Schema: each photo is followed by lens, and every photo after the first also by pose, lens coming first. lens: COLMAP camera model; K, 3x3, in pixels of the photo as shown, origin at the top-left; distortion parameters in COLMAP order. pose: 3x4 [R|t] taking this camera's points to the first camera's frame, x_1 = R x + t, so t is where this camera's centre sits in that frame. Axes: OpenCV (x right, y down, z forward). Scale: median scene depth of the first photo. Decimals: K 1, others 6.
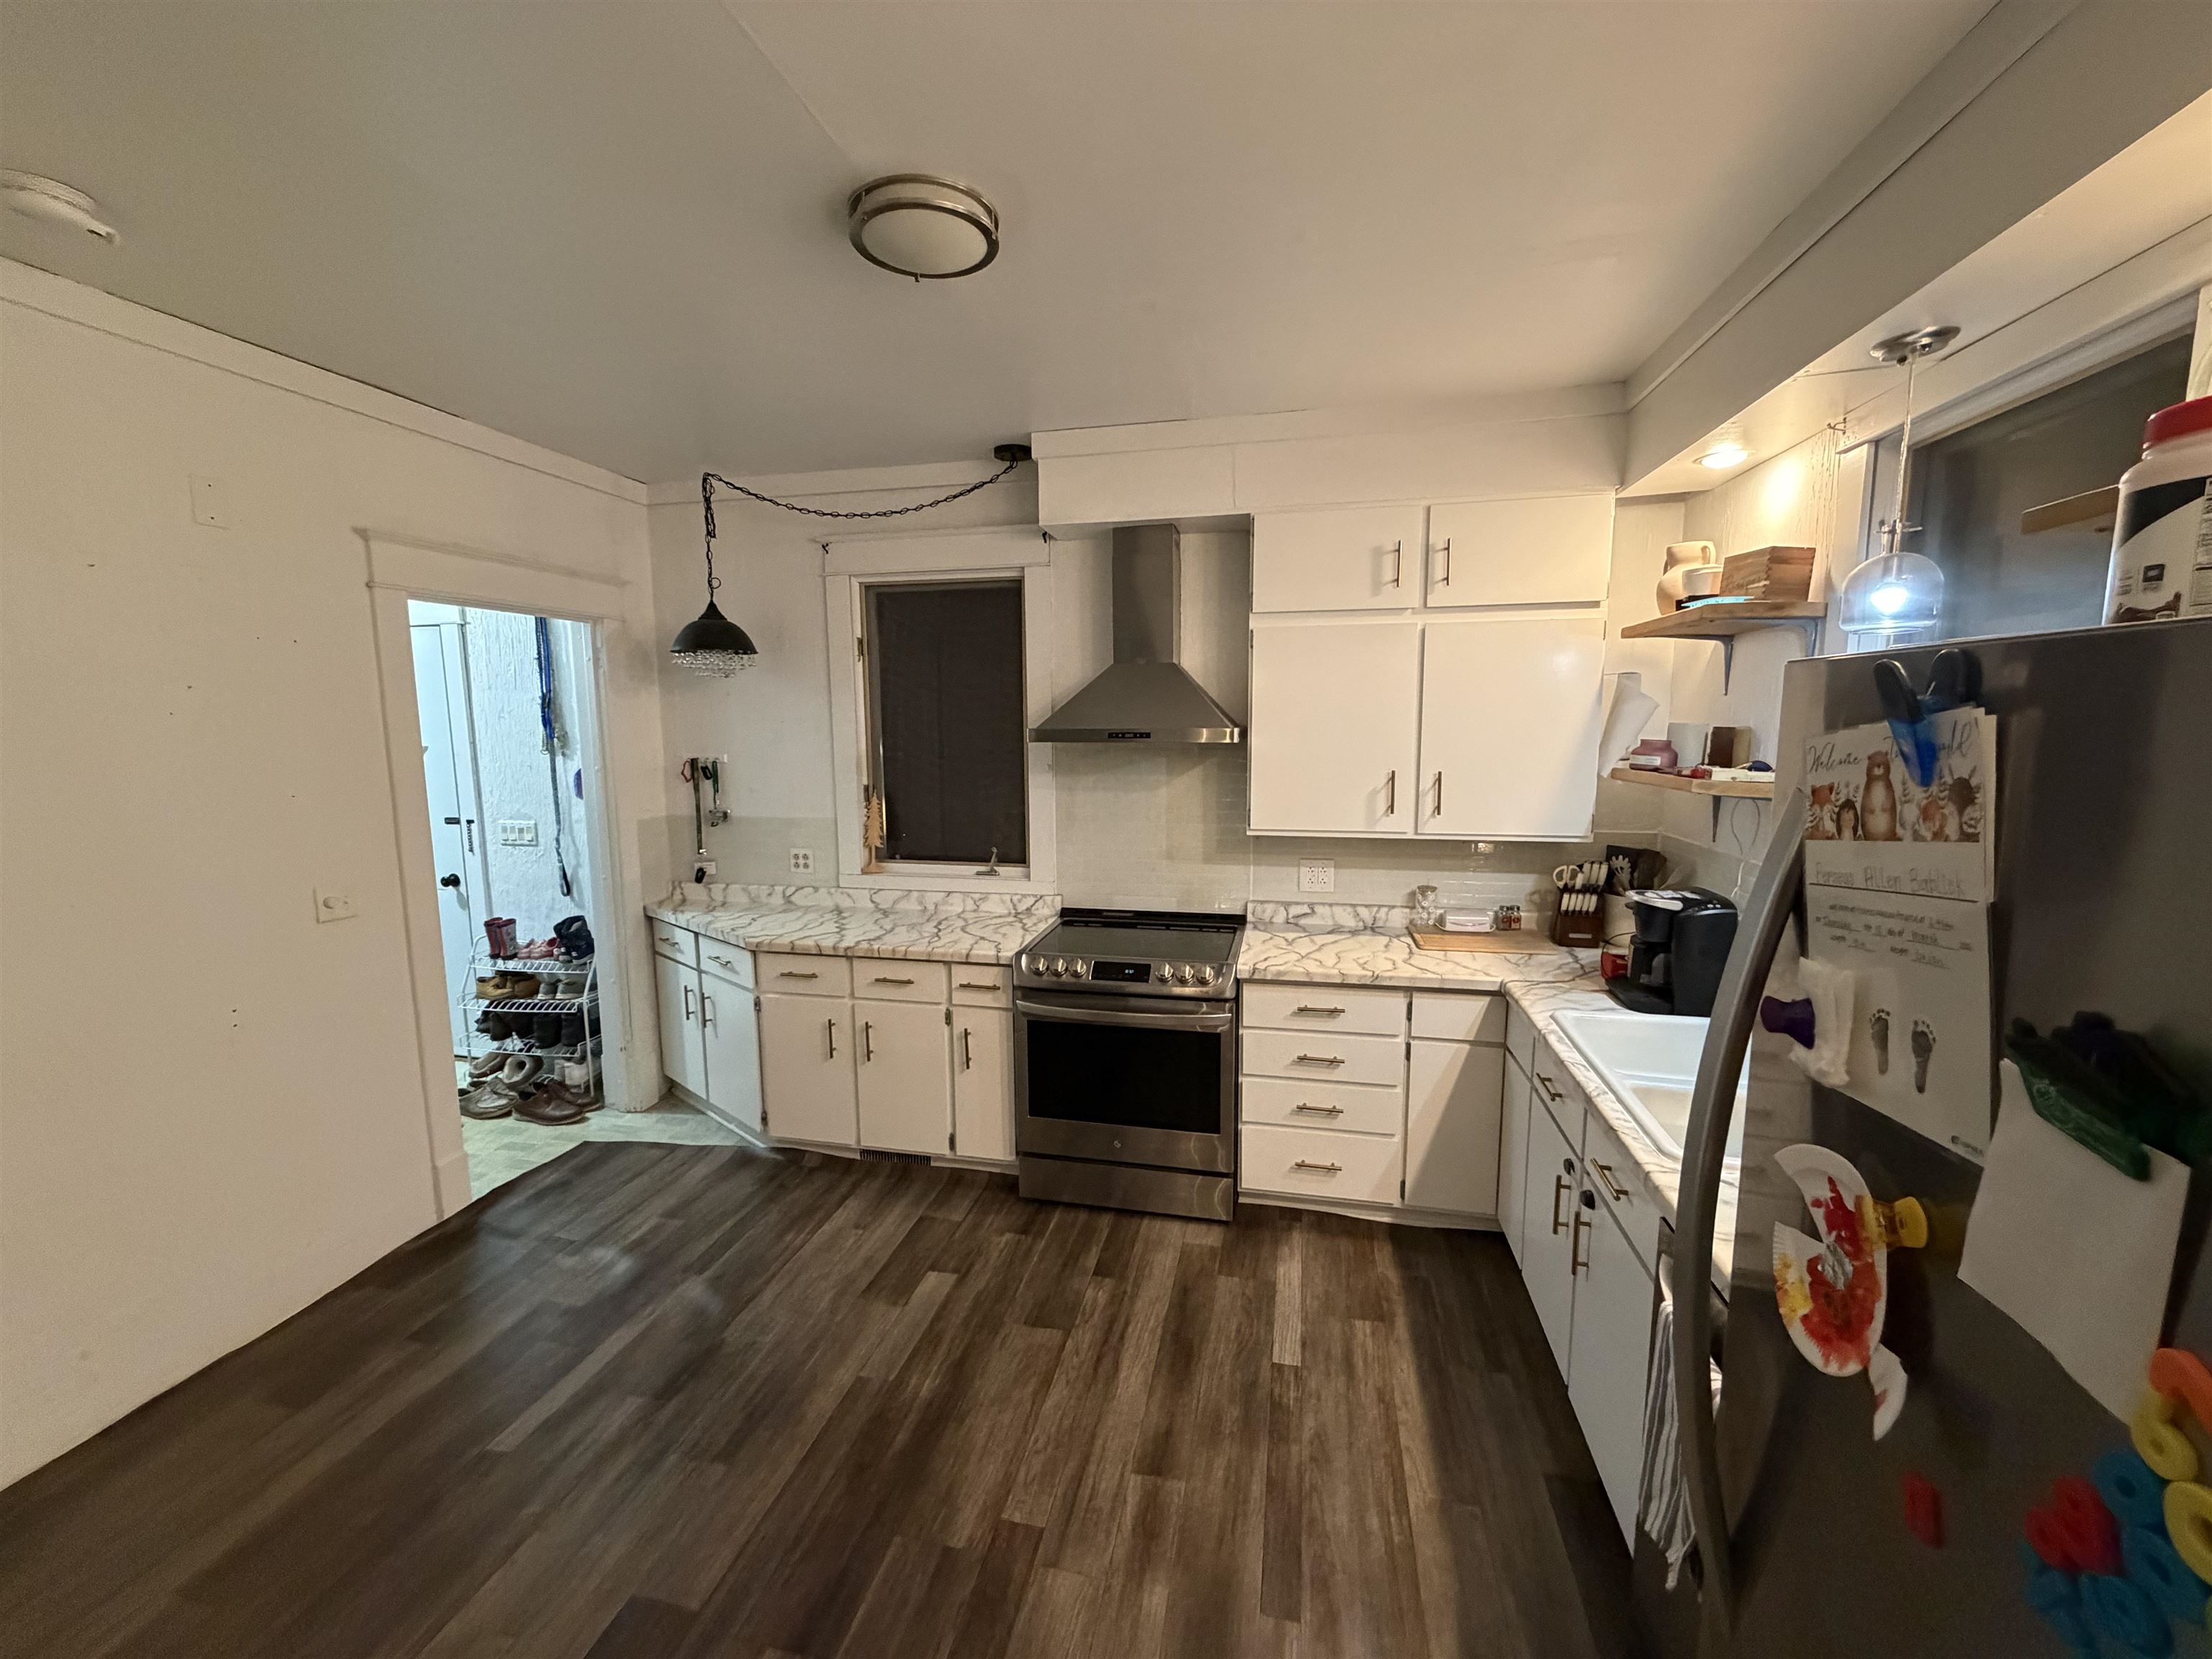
lens RADIAL K [[890.6, 0, 1102.0], [0, 890.6, 834.6], [0, 0, 1]] dist [0.010672, -0.000727]
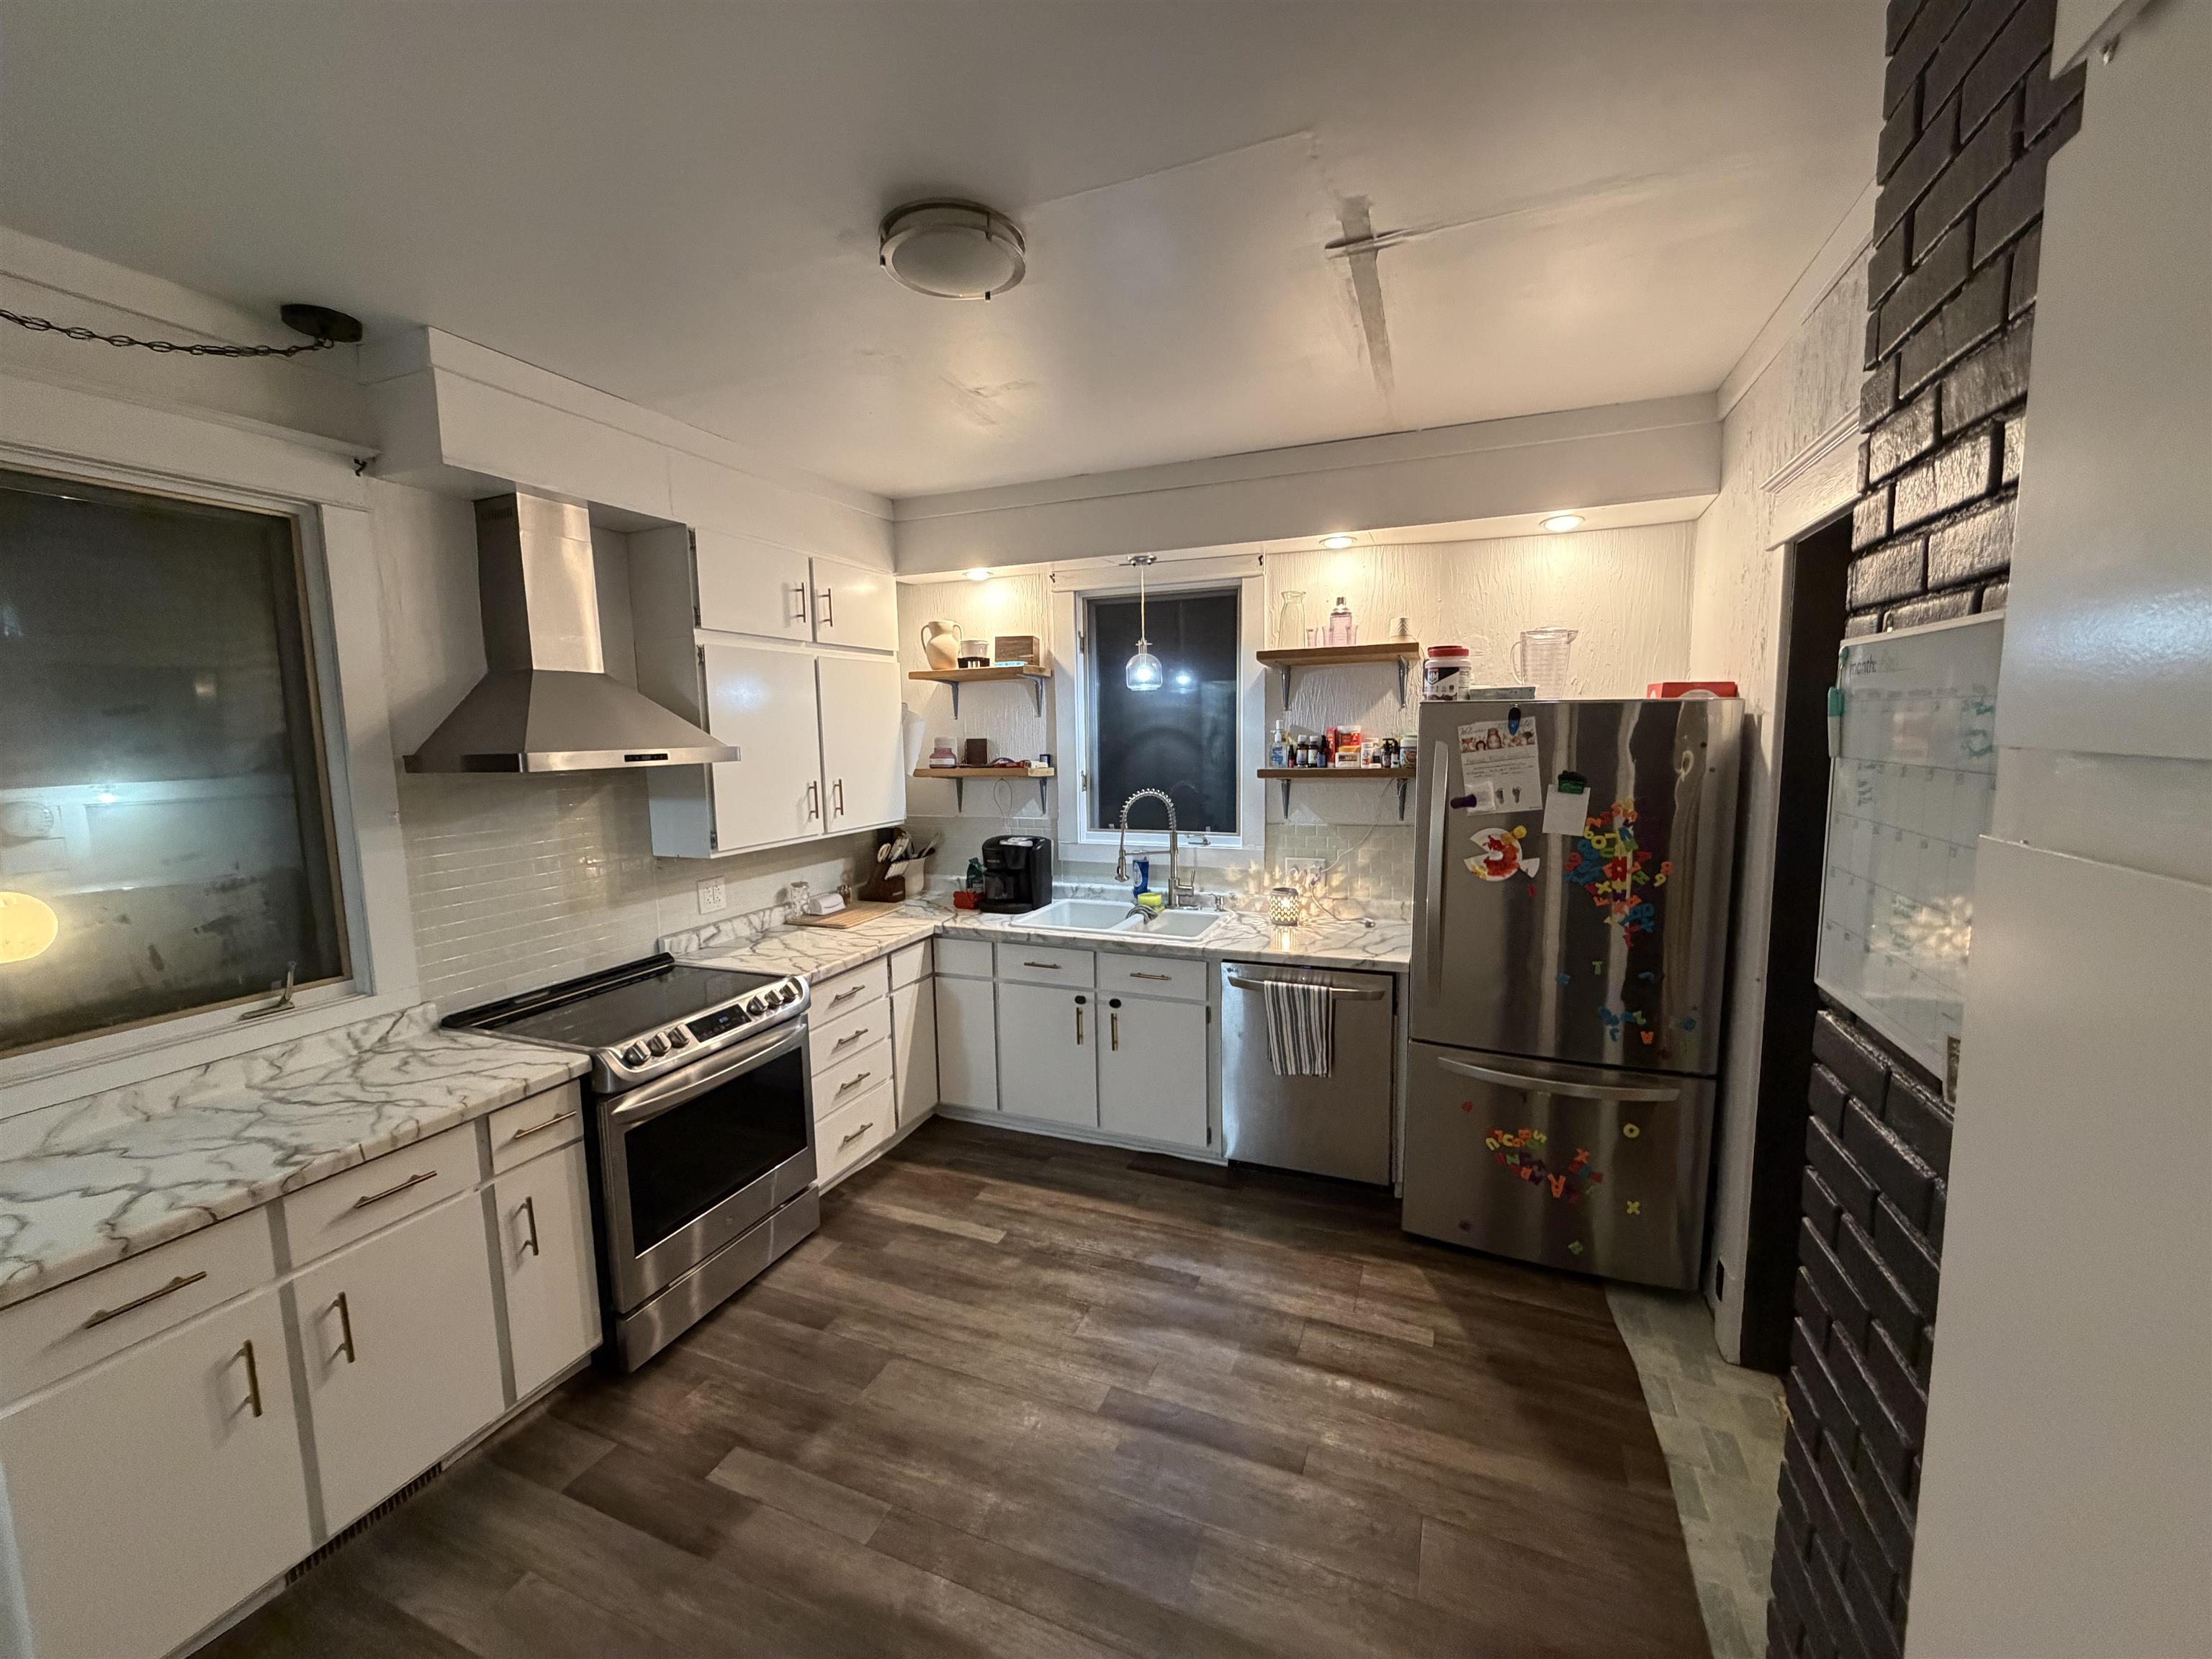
lens RADIAL K [[890.6, 0, 1104.1], [0, 890.6, 827.2], [0, 0, 1]] dist [0.010672, -0.000727]
pose [[0.166732, -0.106138, 0.980273, -0.746350], [0.148371, 0.985570, 0.081476, -0.051270], [-0.974775, 0.131859, 0.180074, 0.435411]]
